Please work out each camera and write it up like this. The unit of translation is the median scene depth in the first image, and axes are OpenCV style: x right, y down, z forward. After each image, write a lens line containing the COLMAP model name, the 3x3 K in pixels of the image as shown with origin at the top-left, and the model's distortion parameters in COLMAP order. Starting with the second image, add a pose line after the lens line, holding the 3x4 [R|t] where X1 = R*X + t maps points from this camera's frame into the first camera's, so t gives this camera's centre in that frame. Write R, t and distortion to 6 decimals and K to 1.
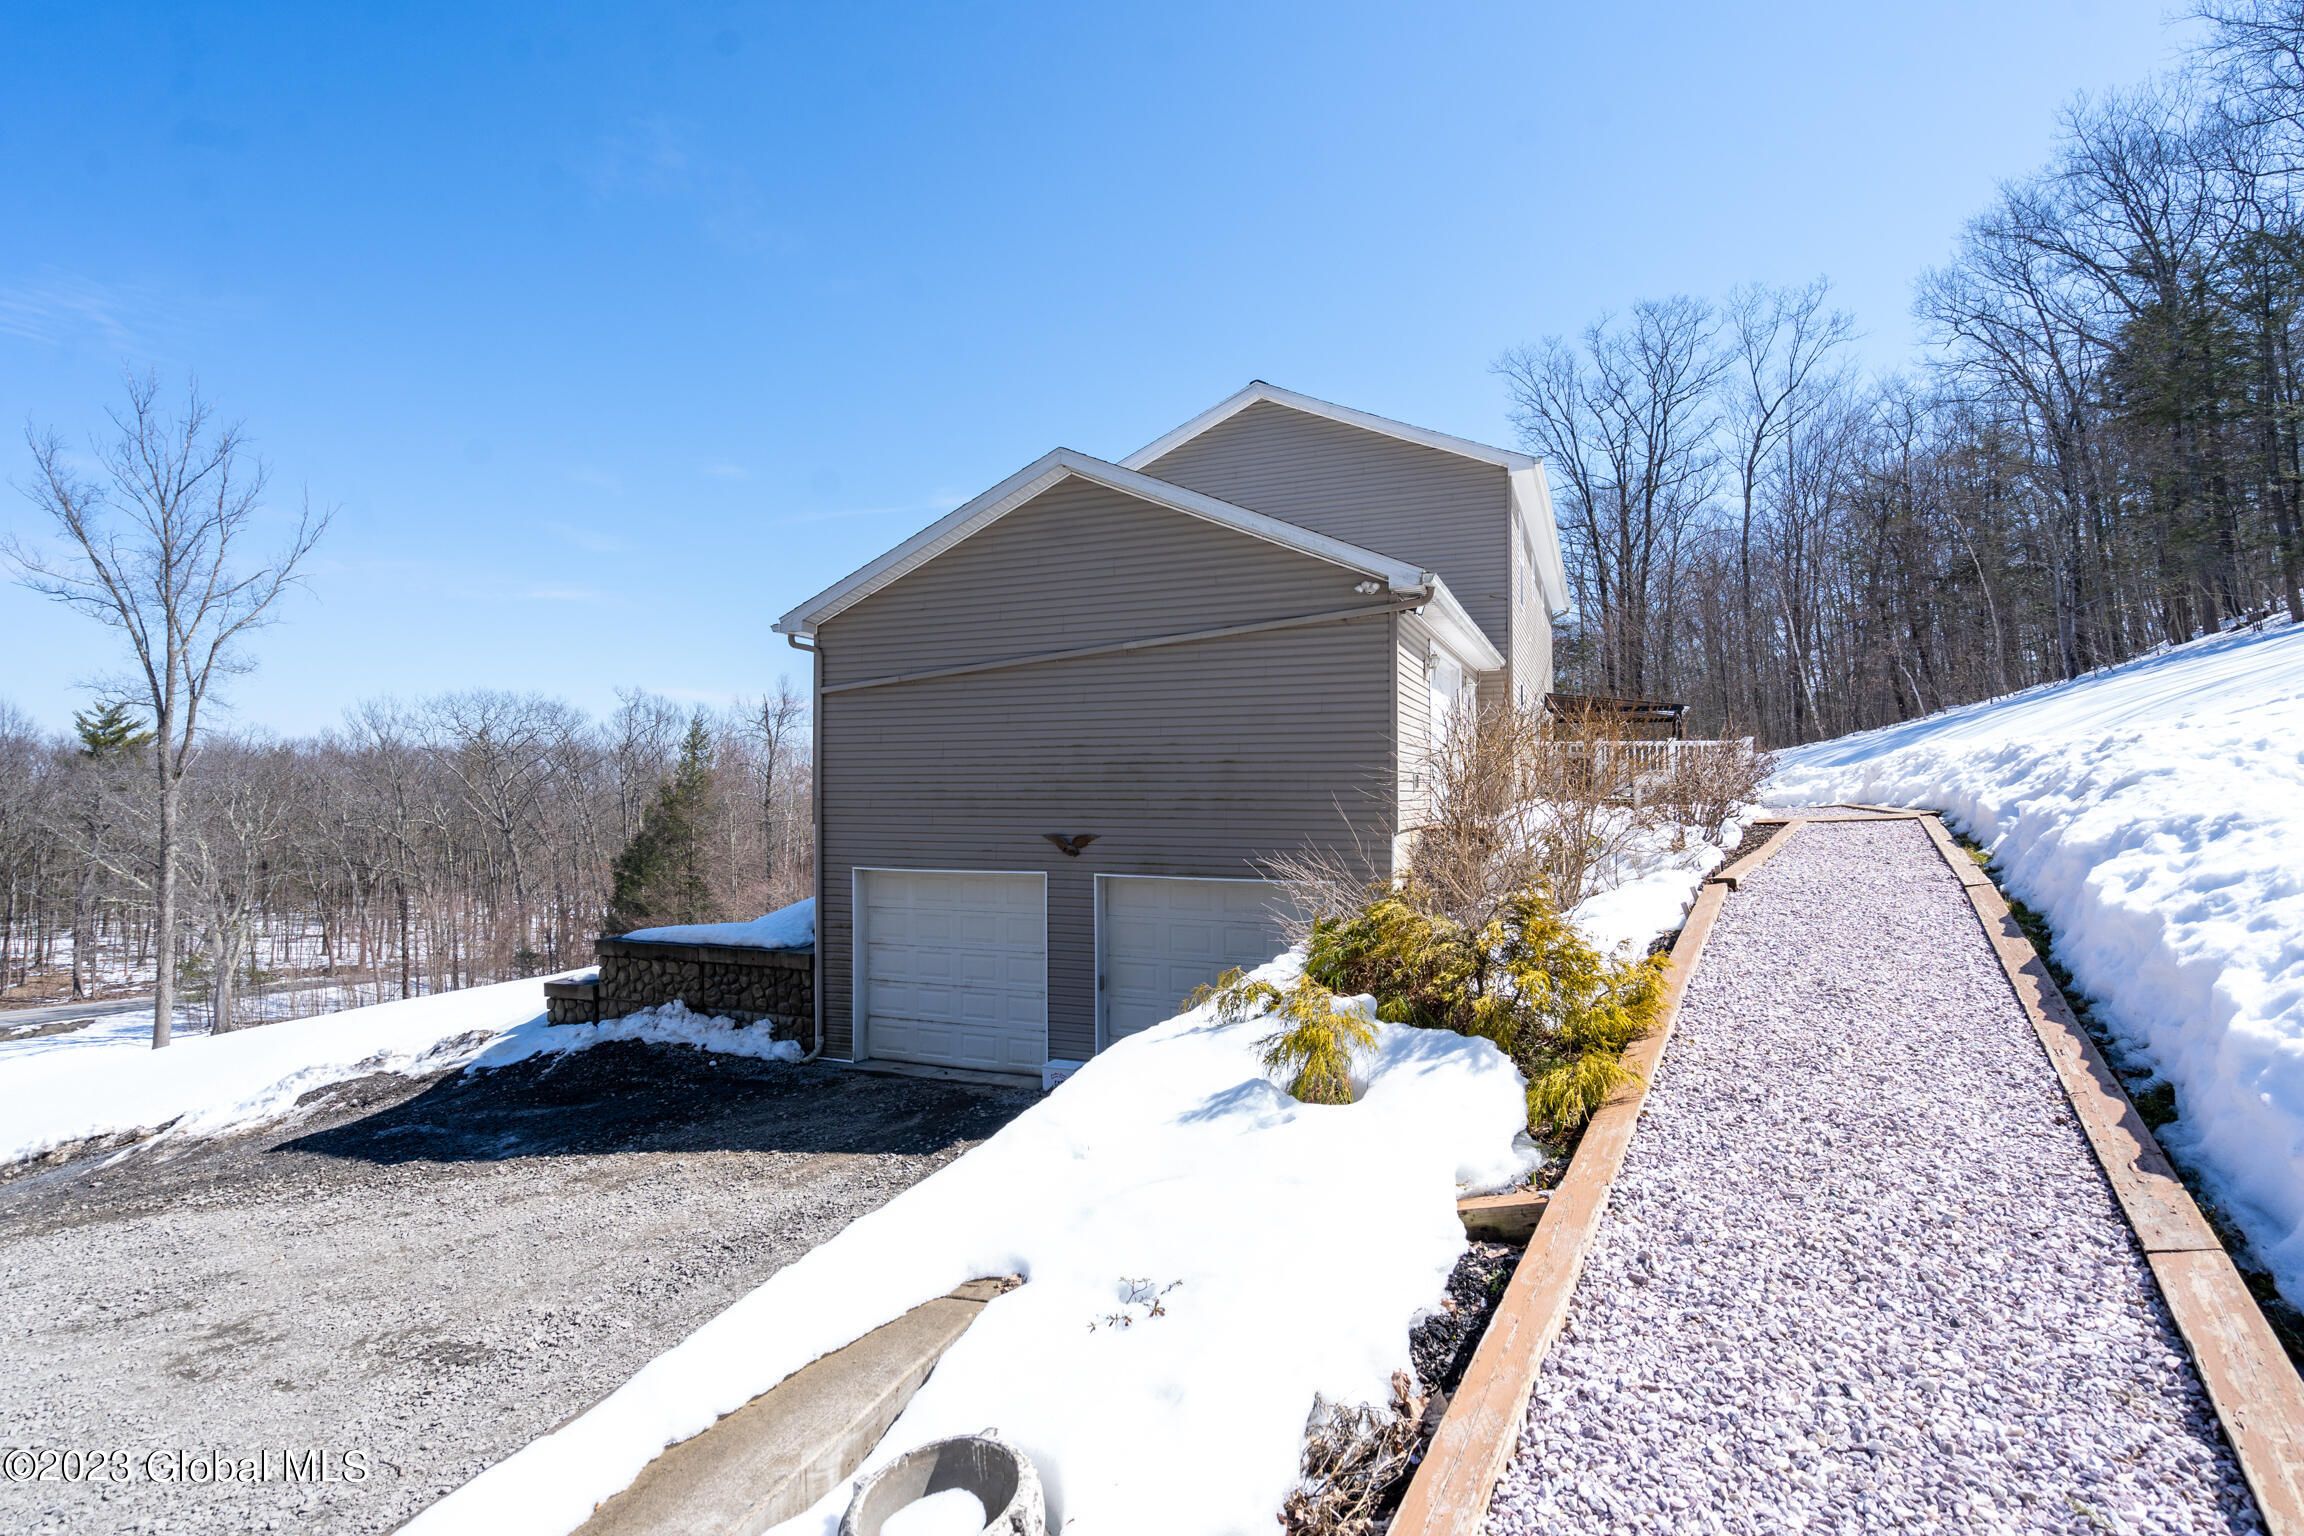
lens RADIAL K [[1055.3, 0, 1152.0], [0, 1055.3, 768.0], [0, 0, 1]] dist [-0.001736, -0.000108]
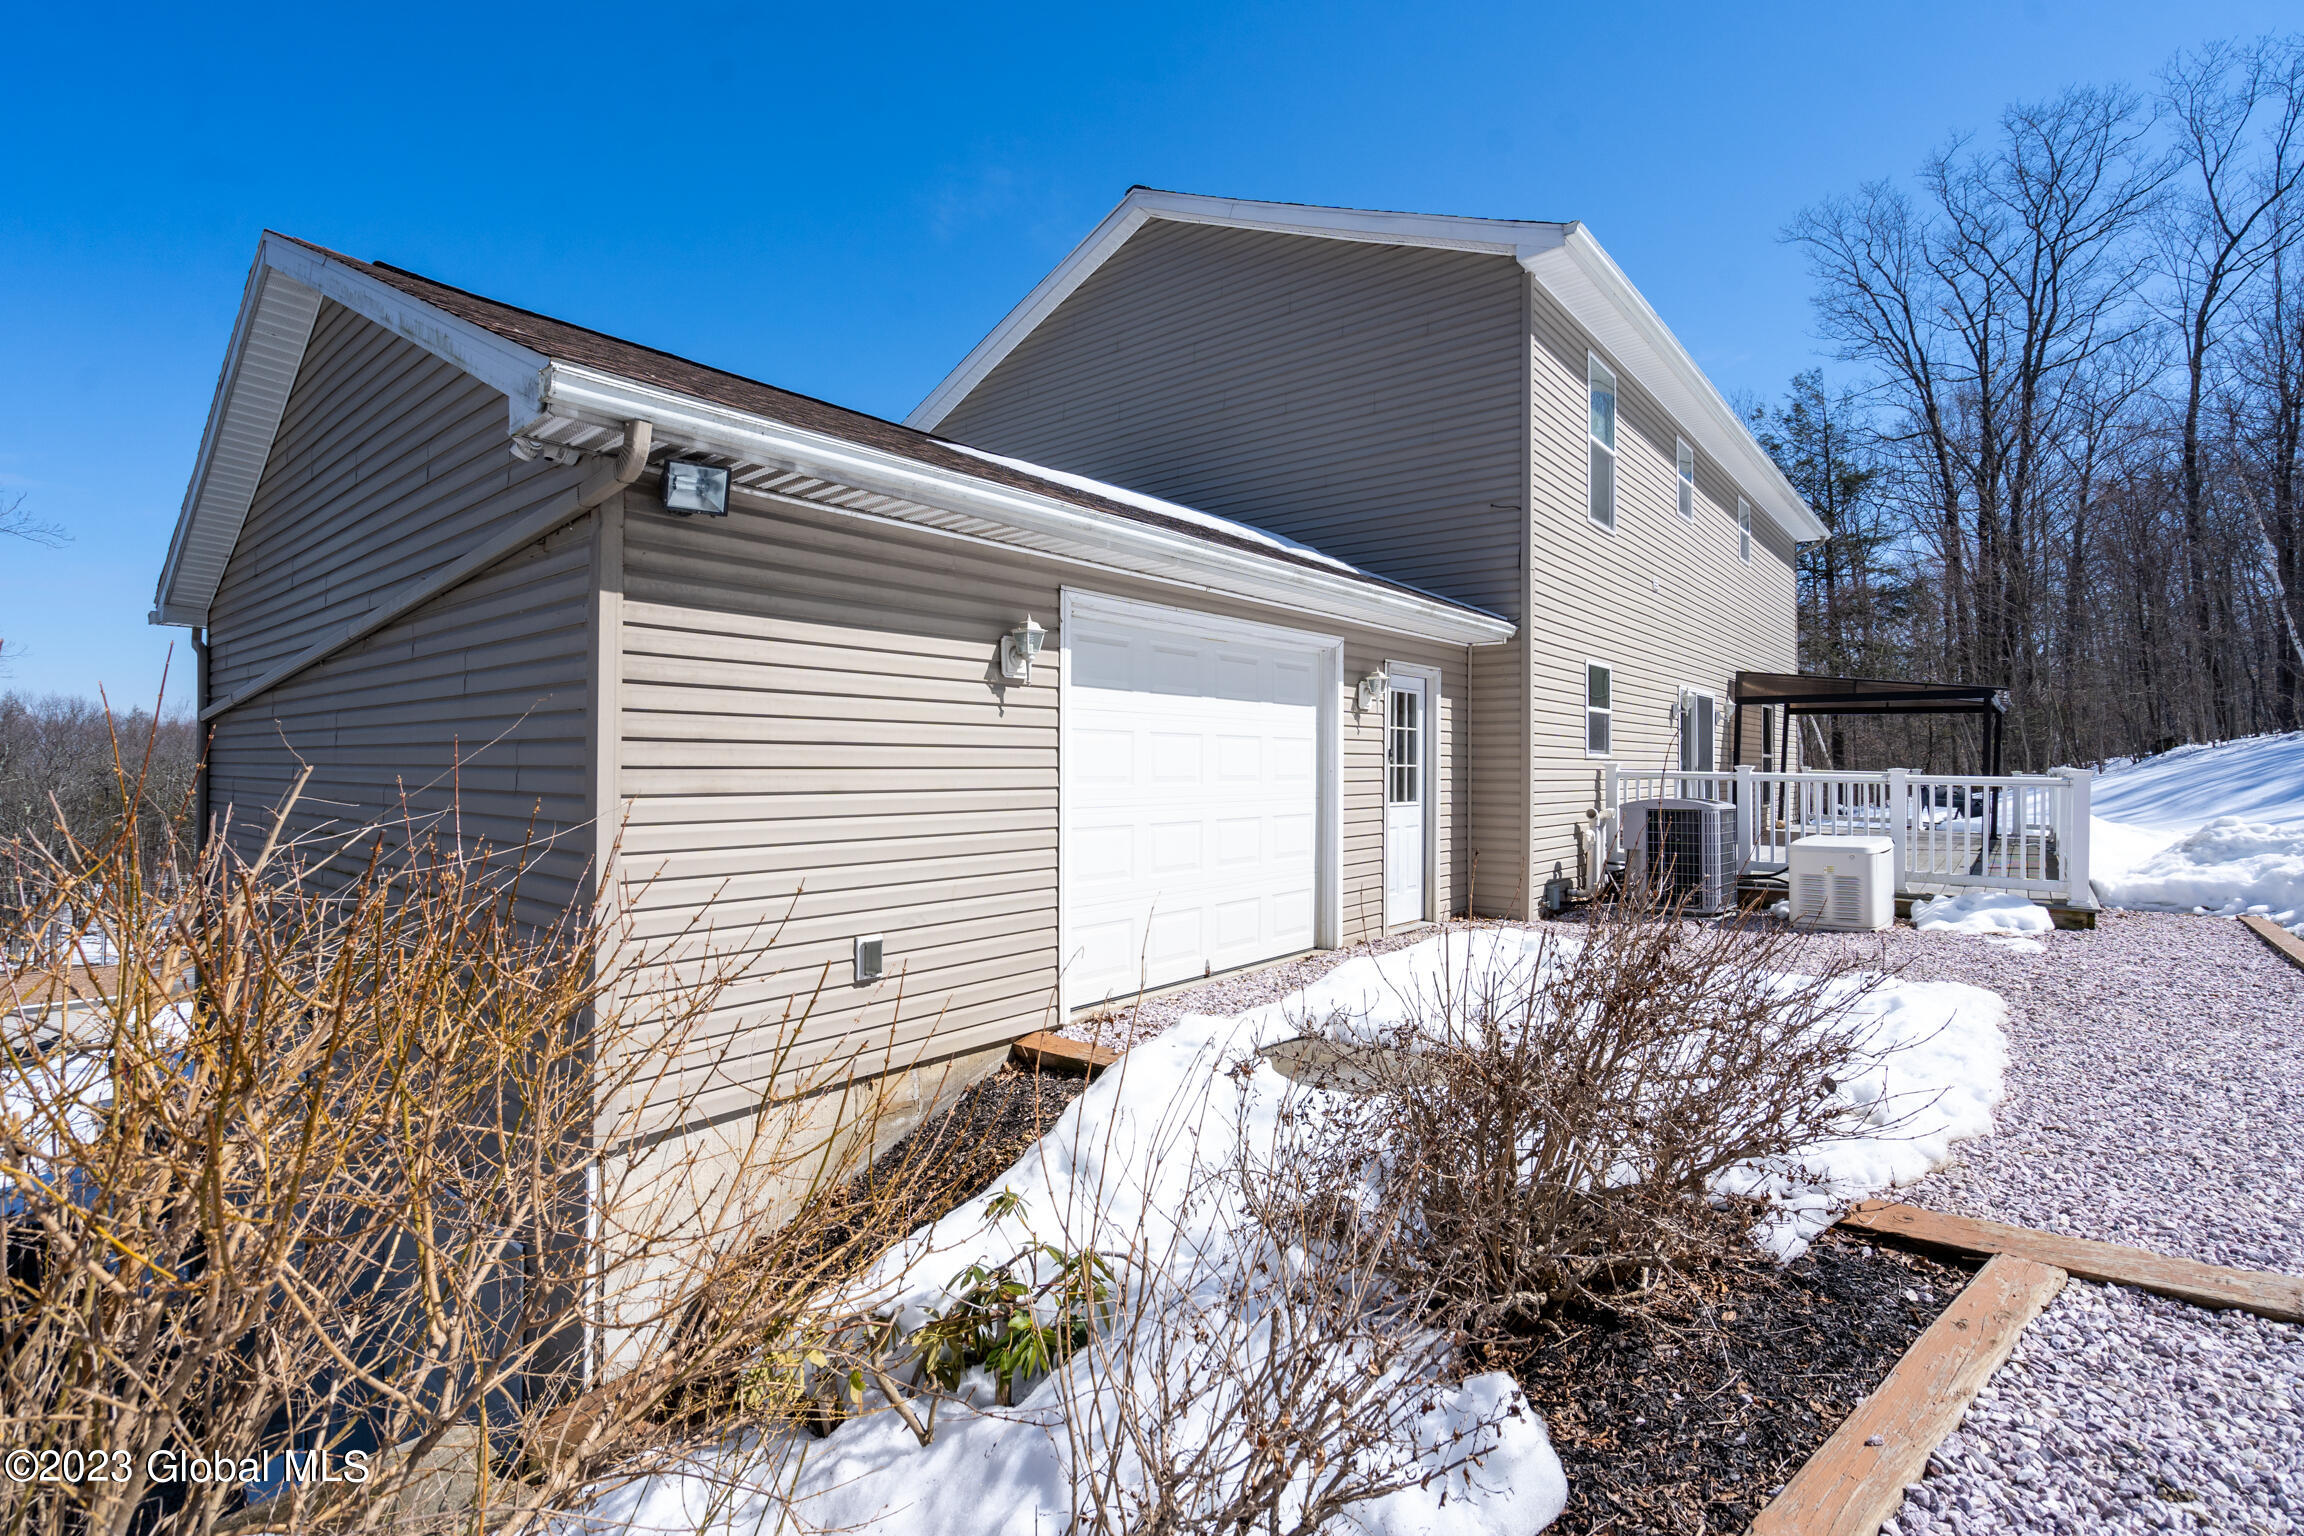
lens RADIAL K [[1038.6, 0, 1149.3], [0, 1038.6, 738.9], [0, 0, 1]] dist [0.002956, 0.000080]
pose [[0.958122, 0.006343, -0.286289, 0.106110], [-0.005843, 0.999980, 0.002600, -0.014484], [0.286300, -0.000818, 0.958140, 0.154593]]
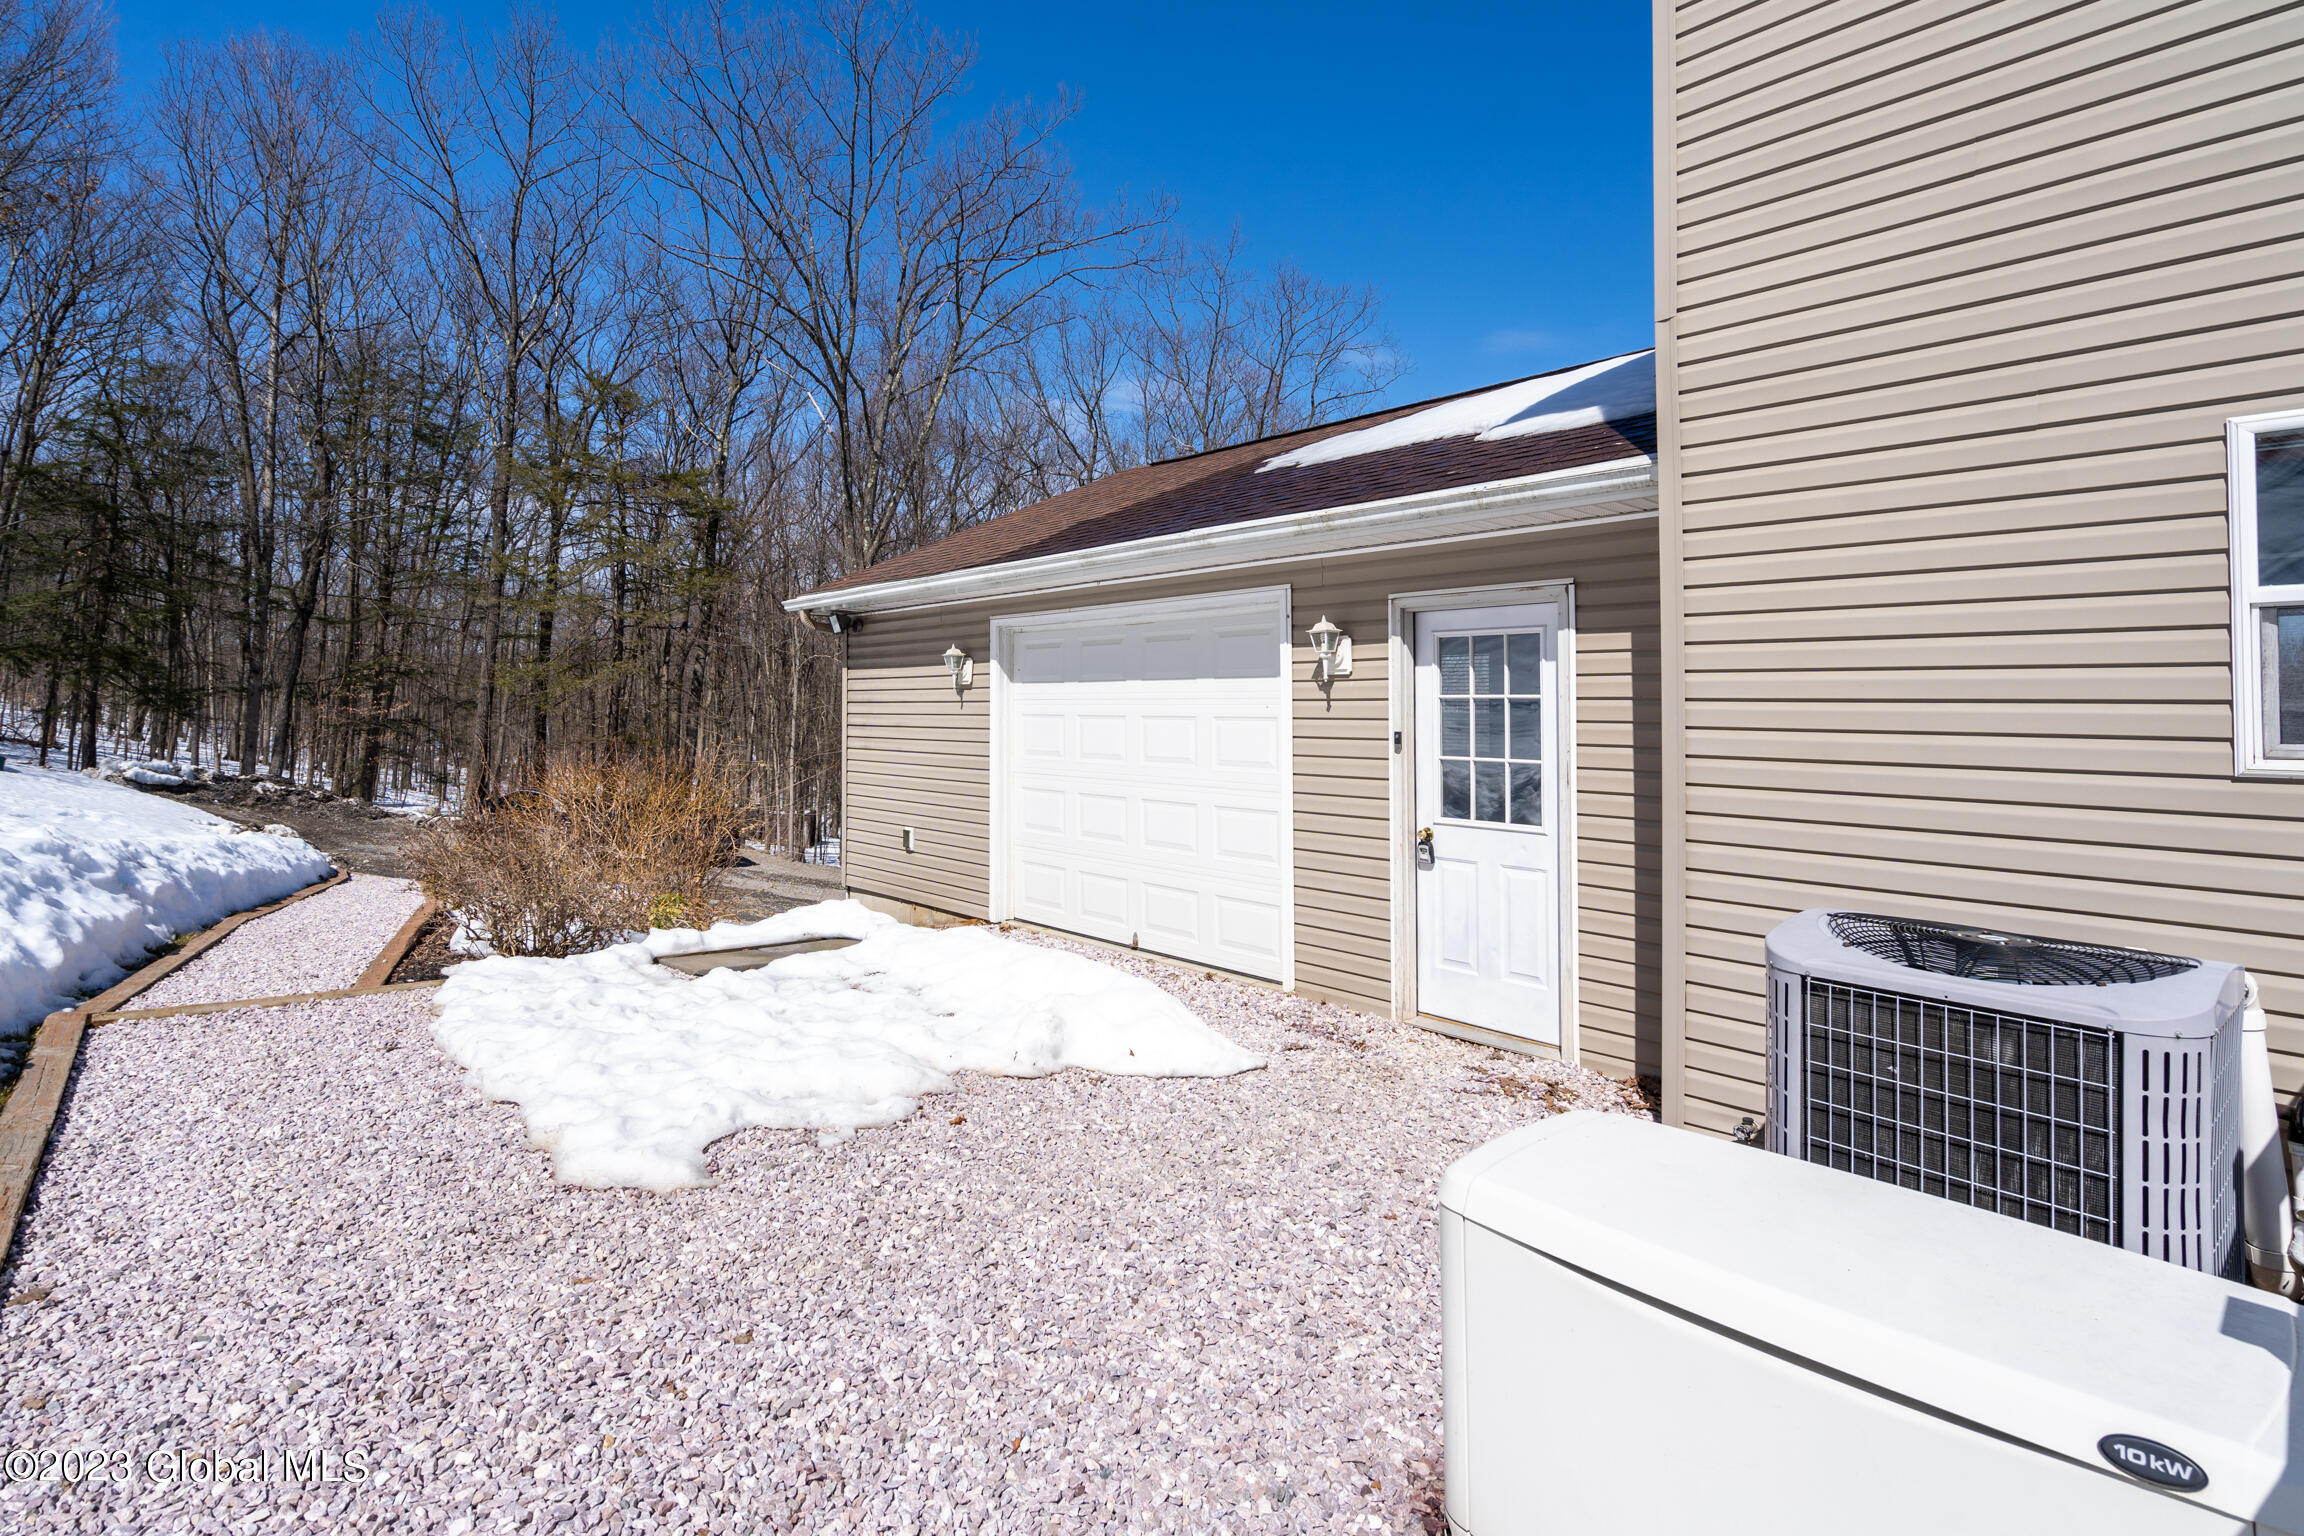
lens RADIAL K [[1038.6, 0, 1149.3], [0, 1038.6, 738.9], [0, 0, 1]] dist [0.002956, 0.000080]
pose [[-0.365020, 0.001295, -0.930999, 0.241283], [-0.000714, 0.999998, 0.001671, -0.011019], [0.930999, 0.001275, -0.365019, 0.406720]]
